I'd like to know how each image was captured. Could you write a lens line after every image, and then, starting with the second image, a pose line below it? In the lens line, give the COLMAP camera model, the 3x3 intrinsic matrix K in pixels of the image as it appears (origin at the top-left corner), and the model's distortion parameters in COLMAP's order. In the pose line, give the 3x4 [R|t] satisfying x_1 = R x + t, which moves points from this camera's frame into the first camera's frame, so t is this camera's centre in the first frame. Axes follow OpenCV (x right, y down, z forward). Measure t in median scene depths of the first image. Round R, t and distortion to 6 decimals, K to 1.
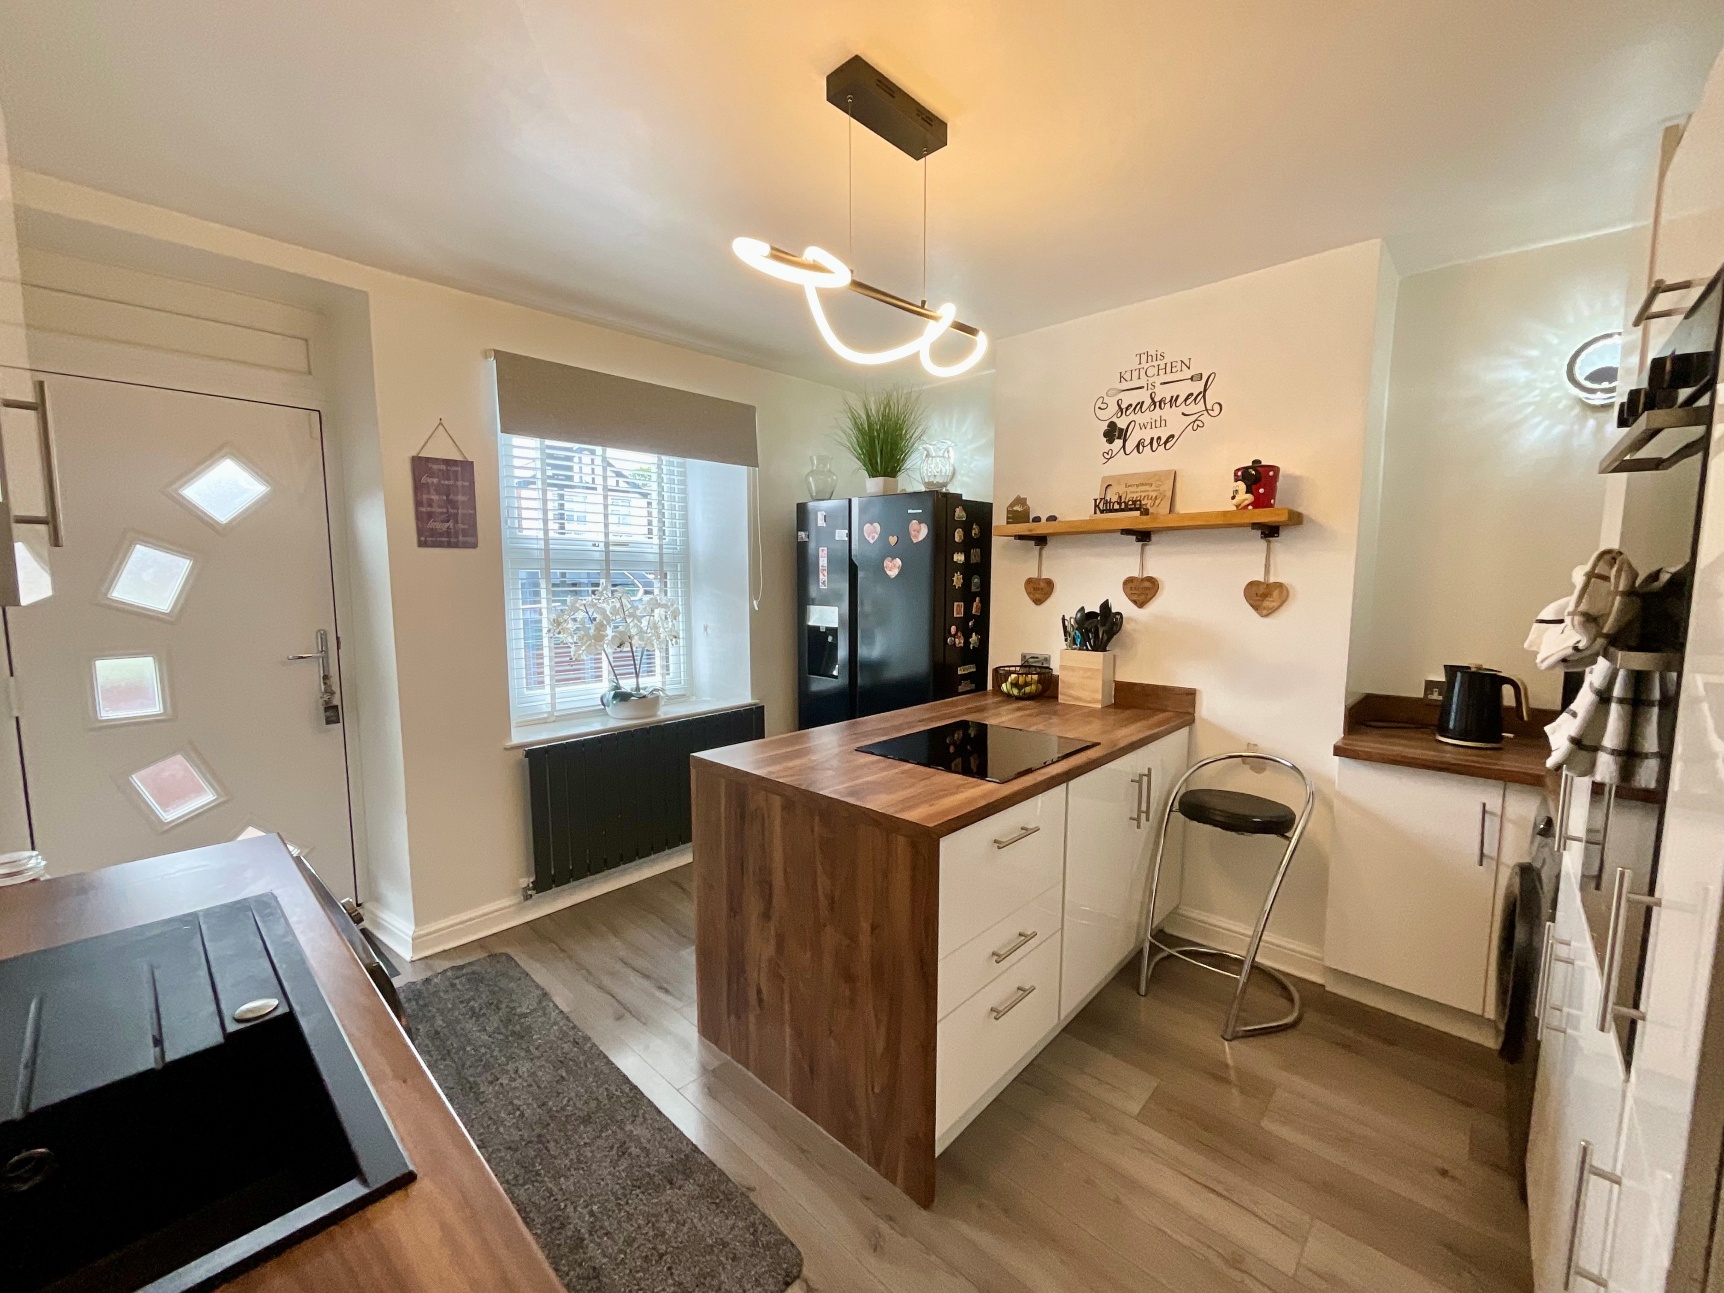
lens RADIAL K [[702.3, 0, 872.4], [0, 702.3, 644.7], [0, 0, 1]] dist [-0.018310, 0.000019]
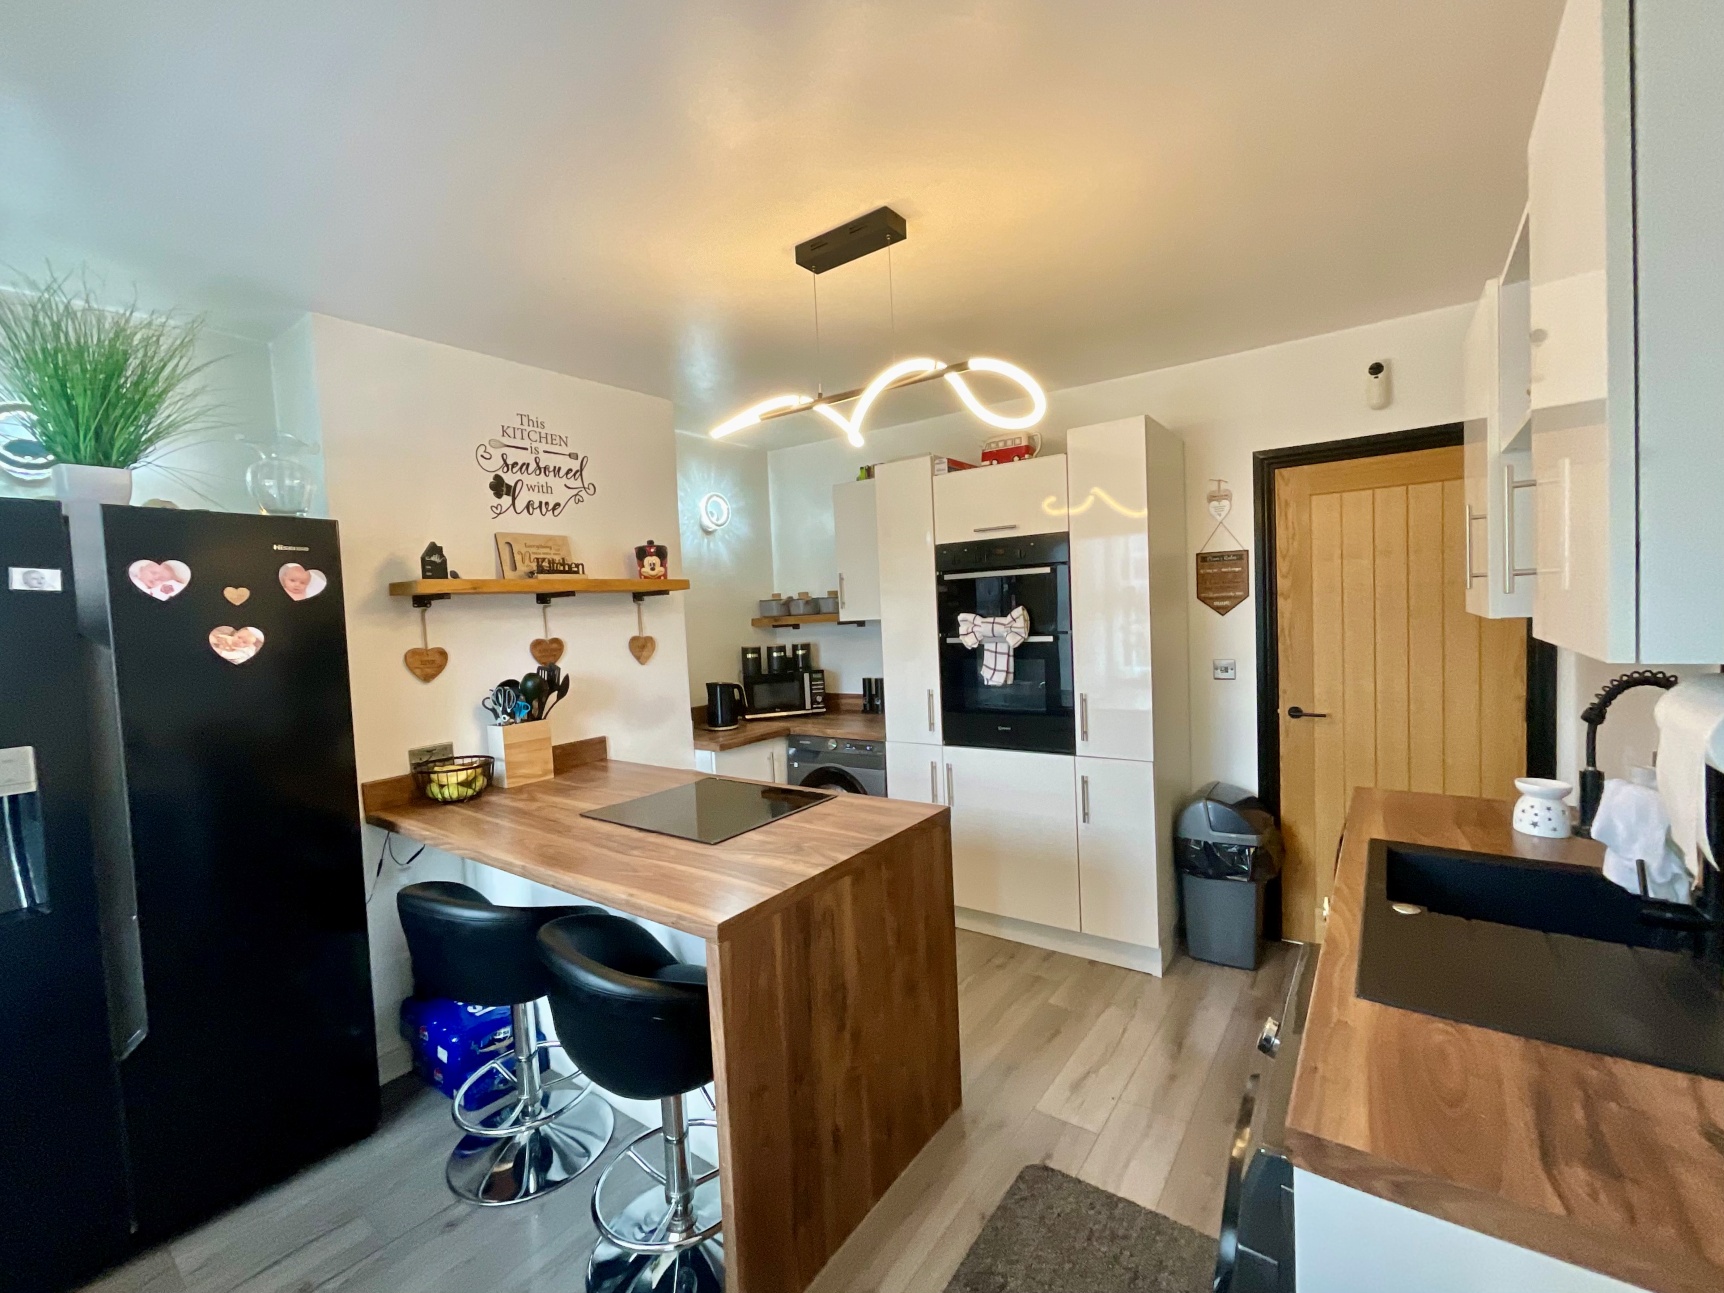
lens RADIAL K [[702.3, 0, 872.4], [0, 702.3, 644.7], [0, 0, 1]] dist [-0.018310, 0.000019]
pose [[-0.114157, -0.044028, 0.992487, -0.668059], [0.142506, 0.987960, 0.060218, -0.084242], [-0.983189, 0.148310, -0.106508, 0.667995]]
